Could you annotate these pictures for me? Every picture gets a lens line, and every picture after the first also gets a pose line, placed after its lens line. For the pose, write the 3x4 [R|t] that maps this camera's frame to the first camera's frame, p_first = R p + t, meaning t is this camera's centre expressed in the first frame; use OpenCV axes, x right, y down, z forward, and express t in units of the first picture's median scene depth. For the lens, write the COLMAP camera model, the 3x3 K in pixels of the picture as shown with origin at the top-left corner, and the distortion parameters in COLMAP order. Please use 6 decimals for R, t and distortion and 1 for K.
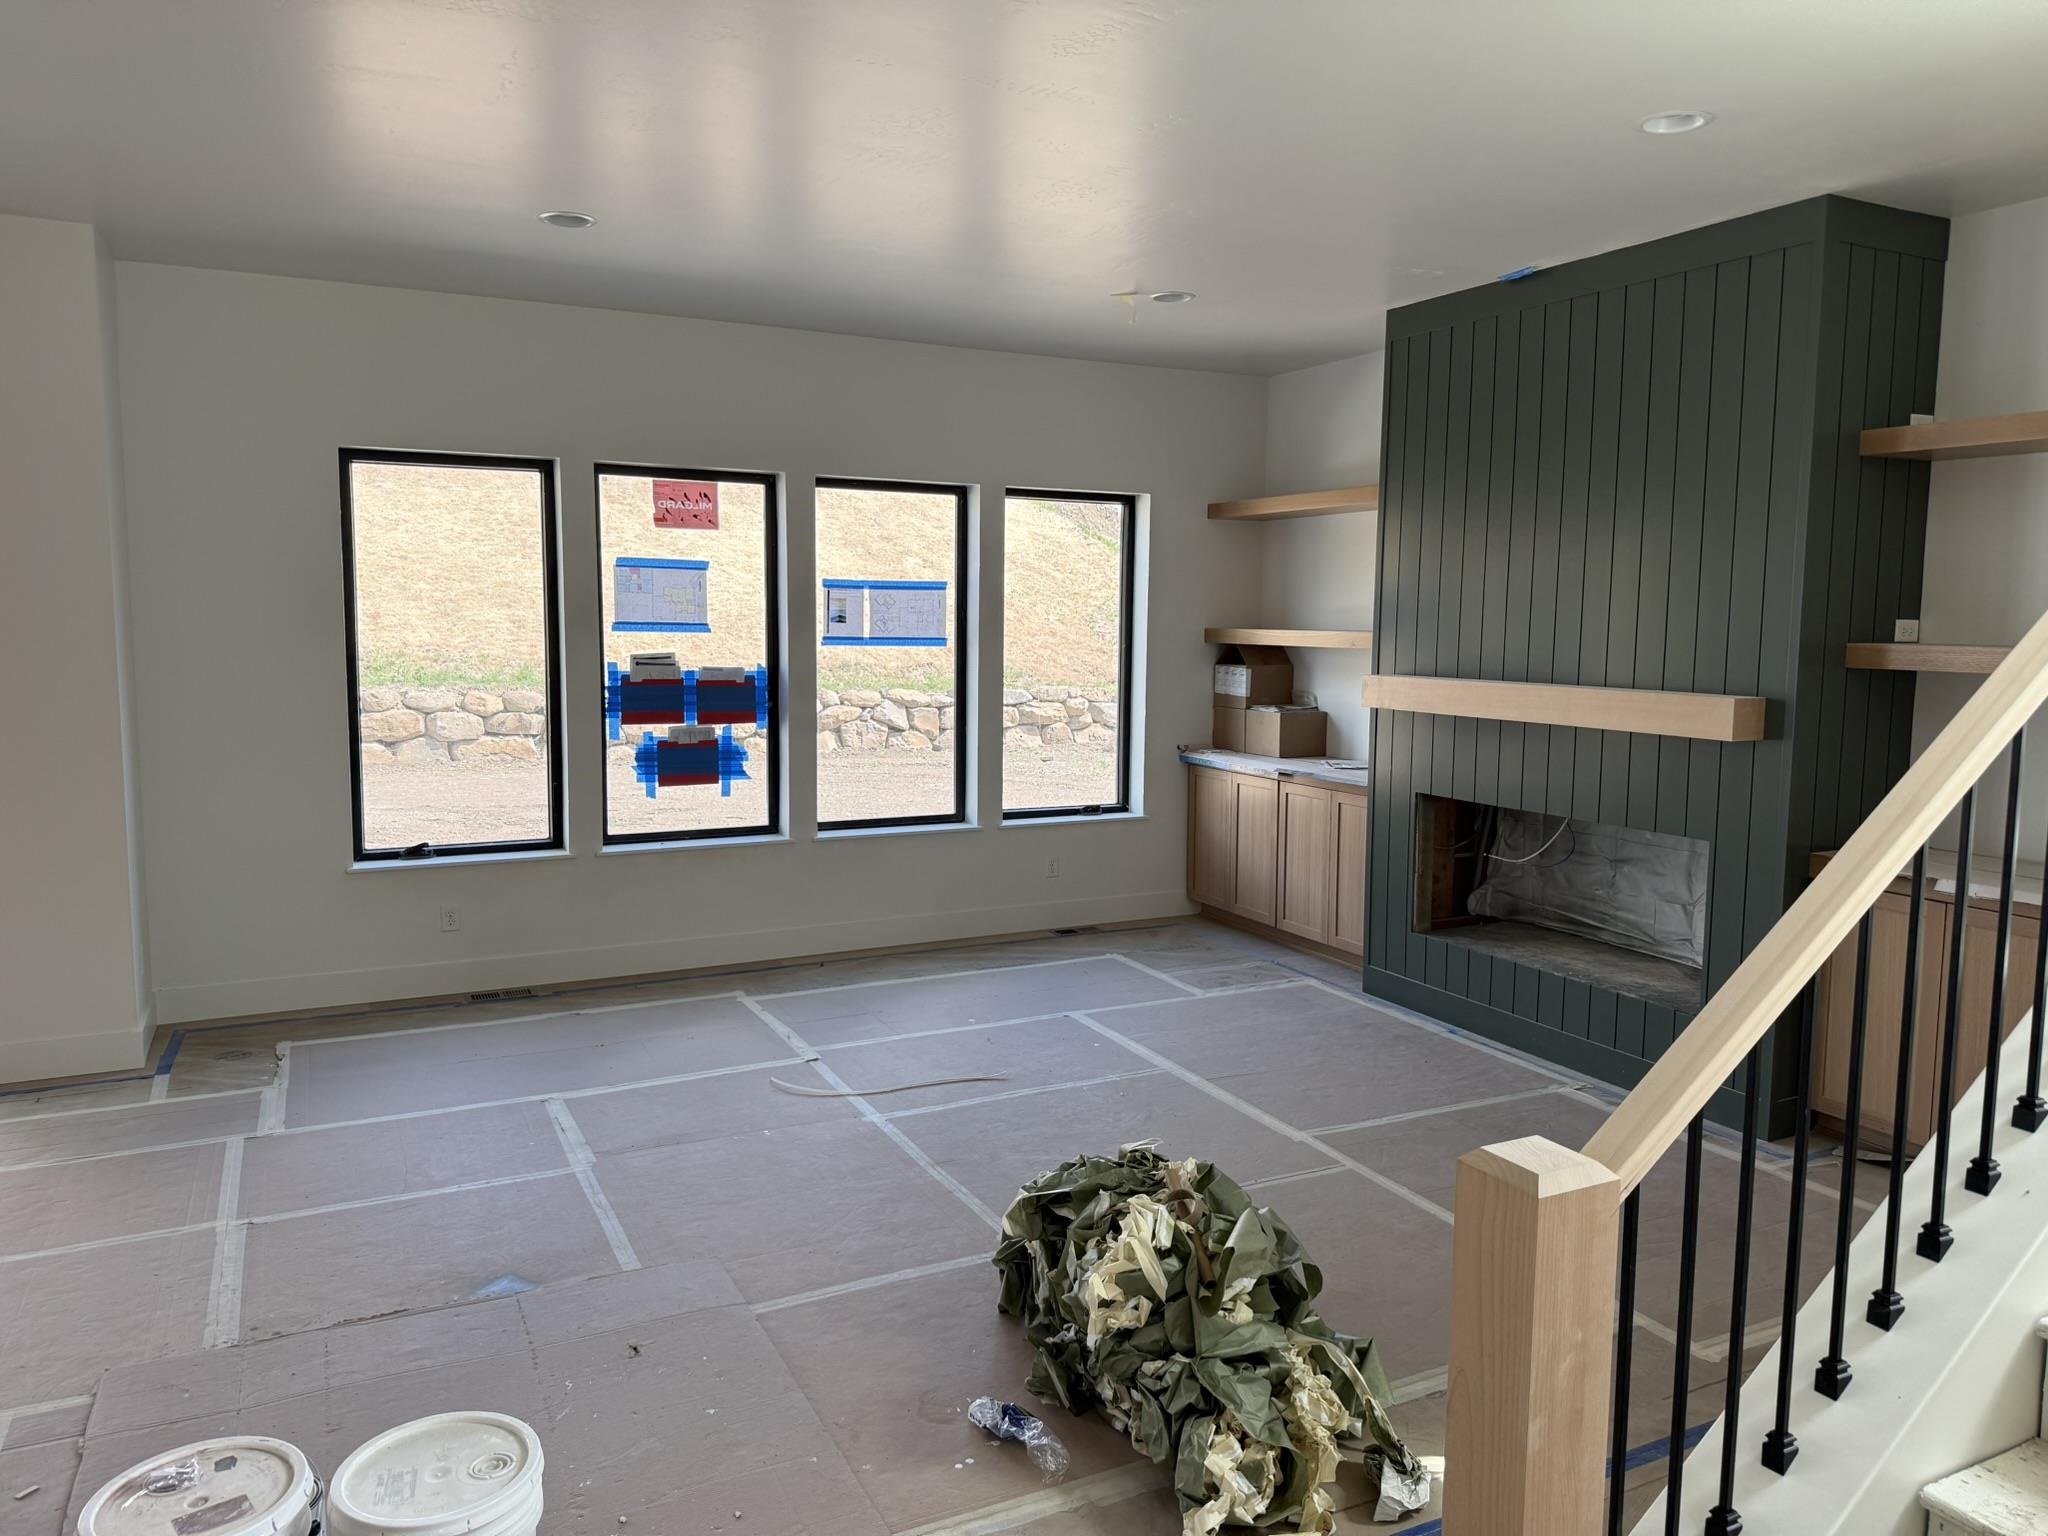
lens RADIAL K [[1442.8, 0, 1058.7], [0, 1442.8, 747.5], [0, 0, 1]] dist [0.059903, -0.052548]
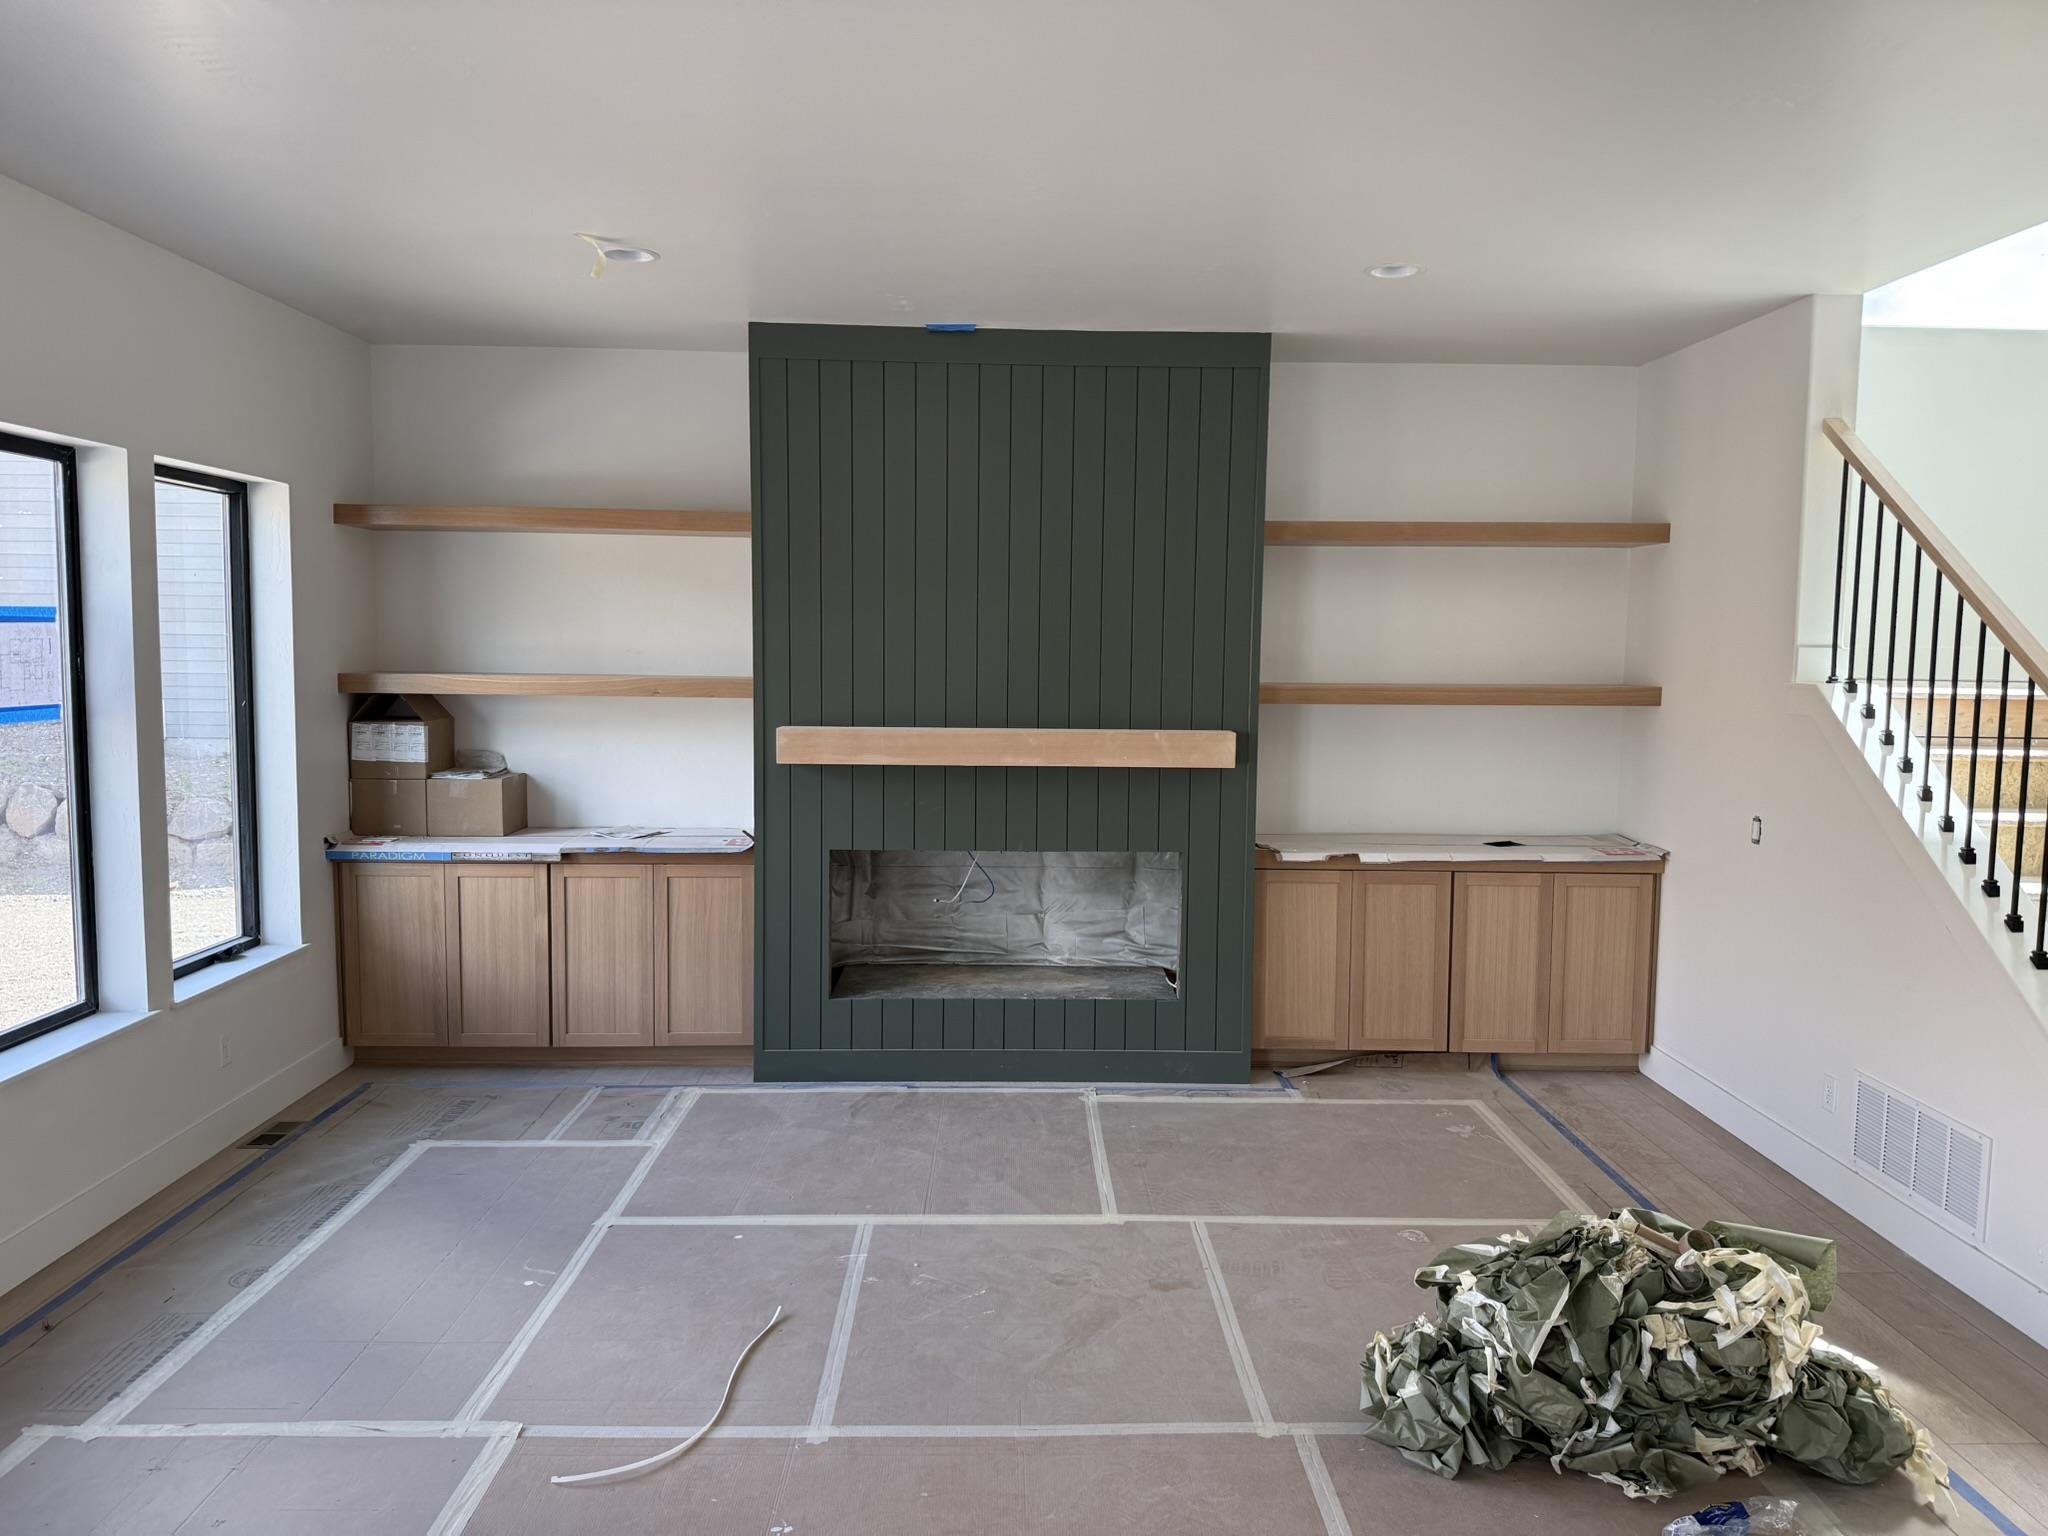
lens RADIAL K [[1442.8, 0, 1012.1], [0, 1442.8, 755.8], [0, 0, 1]] dist [0.059903, -0.052548]
pose [[0.430055, -0.079949, 0.899256, -0.470517], [0.076280, 0.995727, 0.052046, -0.060555], [-0.899574, 0.046213, 0.434316, 0.425490]]
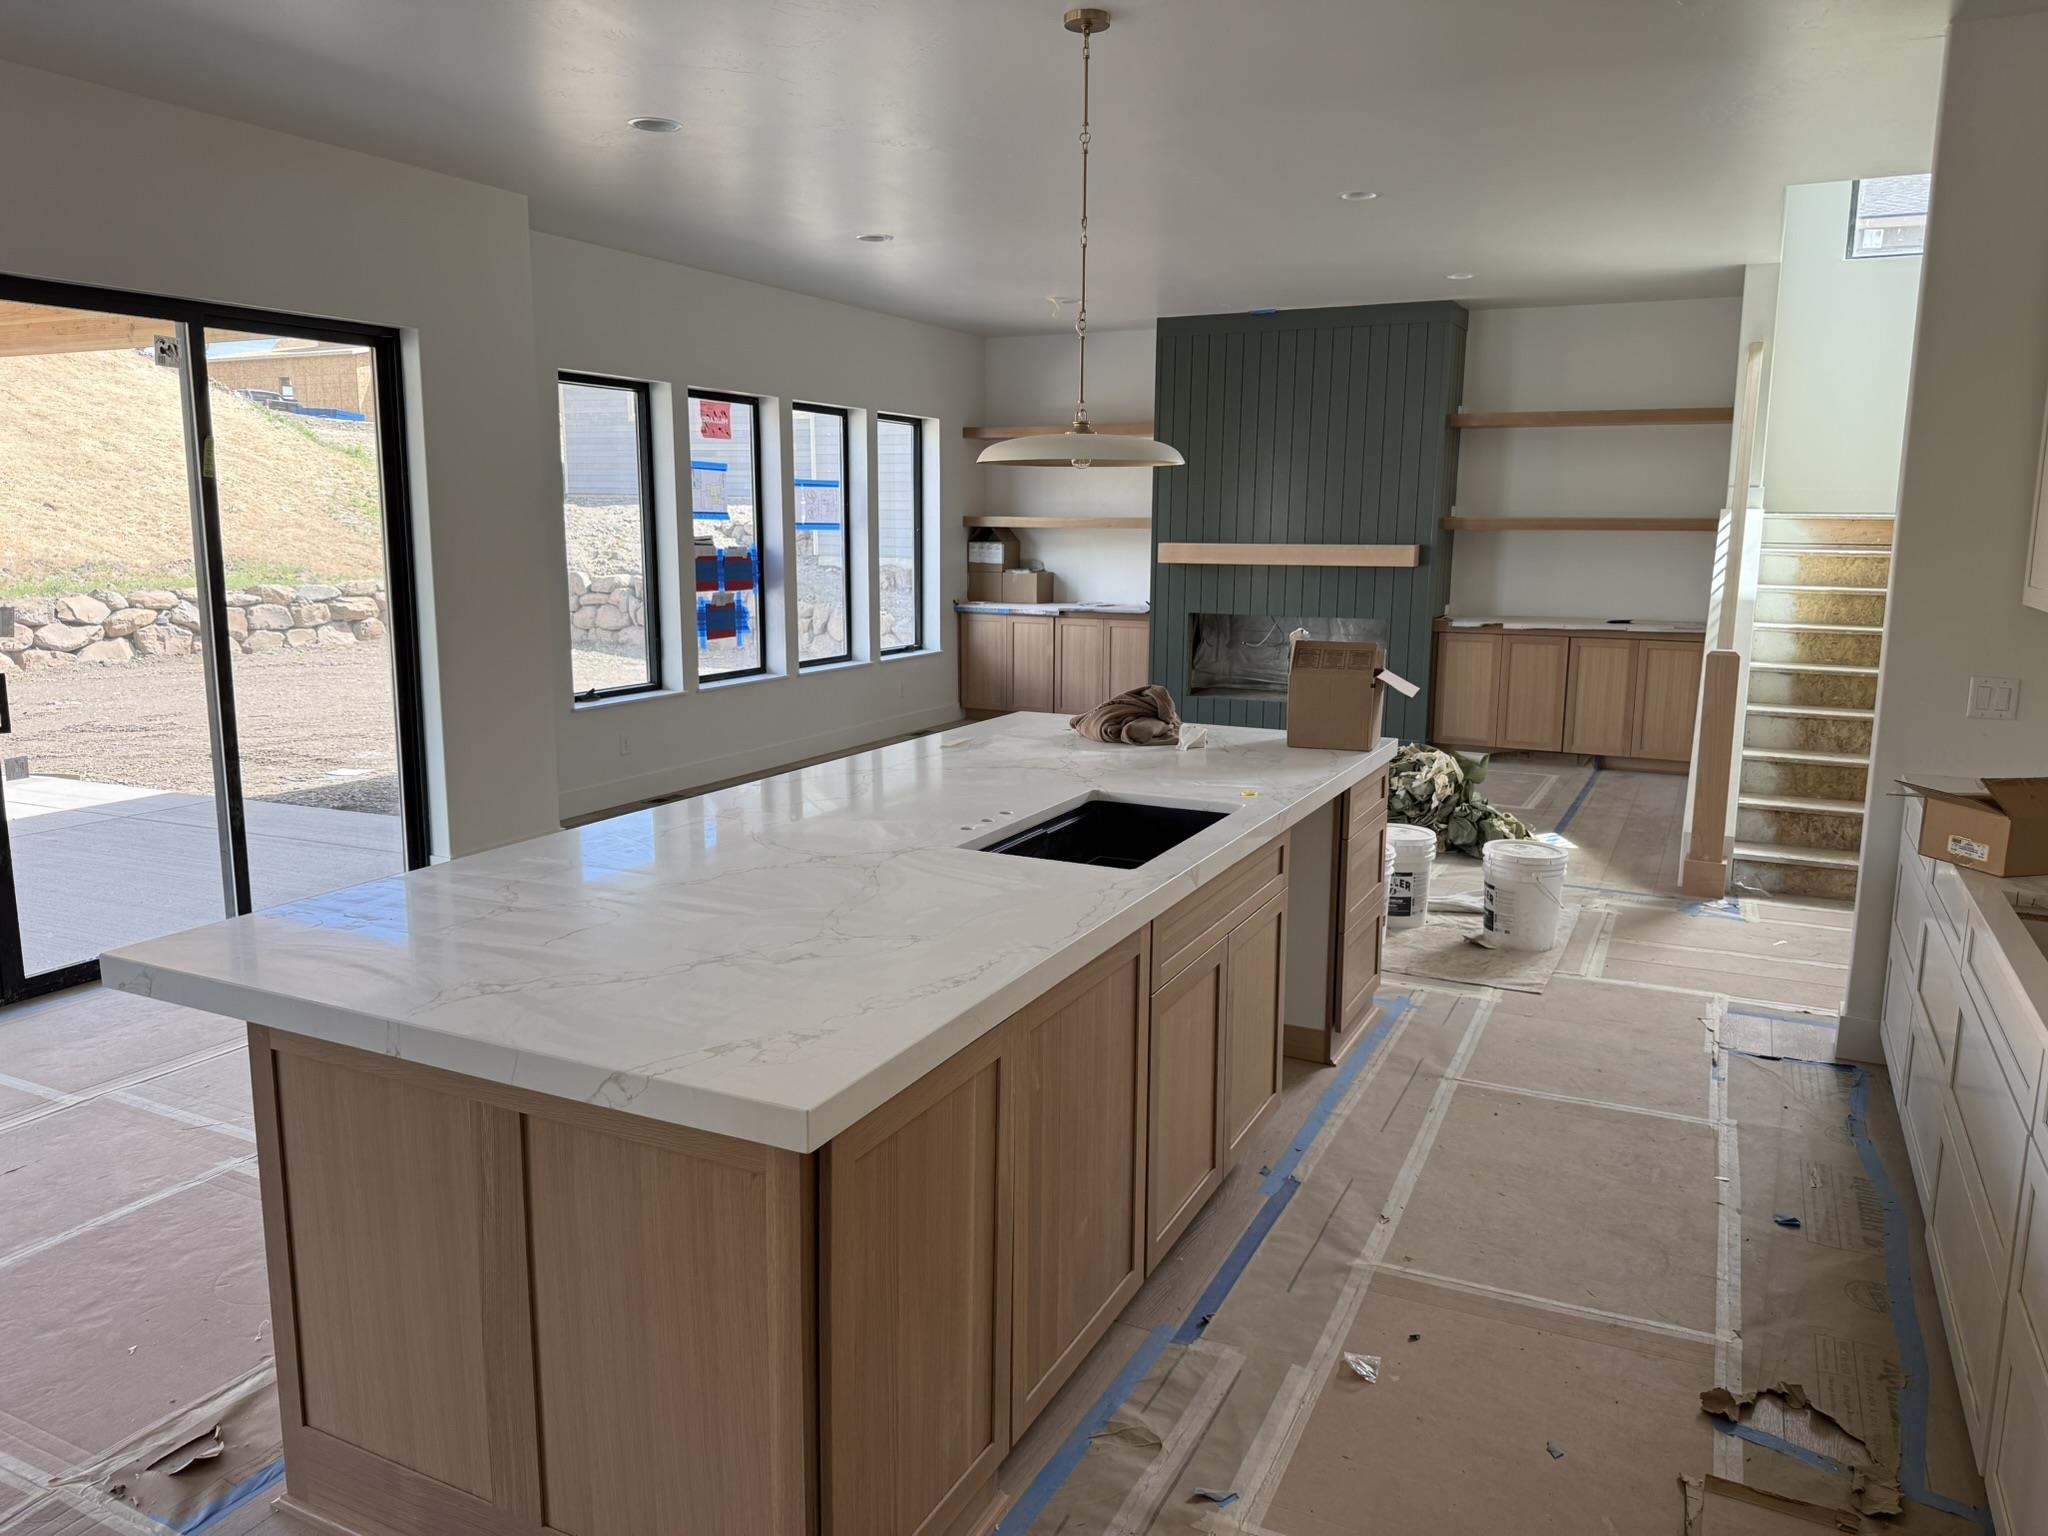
lens RADIAL K [[1442.8, 0, 1046.7], [0, 1442.8, 788.2], [0, 0, 1]] dist [0.059903, -0.052548]
pose [[0.790868, -0.117741, 0.600553, -0.815082], [0.057985, 0.991320, 0.117991, 0.022646], [-0.609233, -0.058492, 0.790831, -0.219979]]
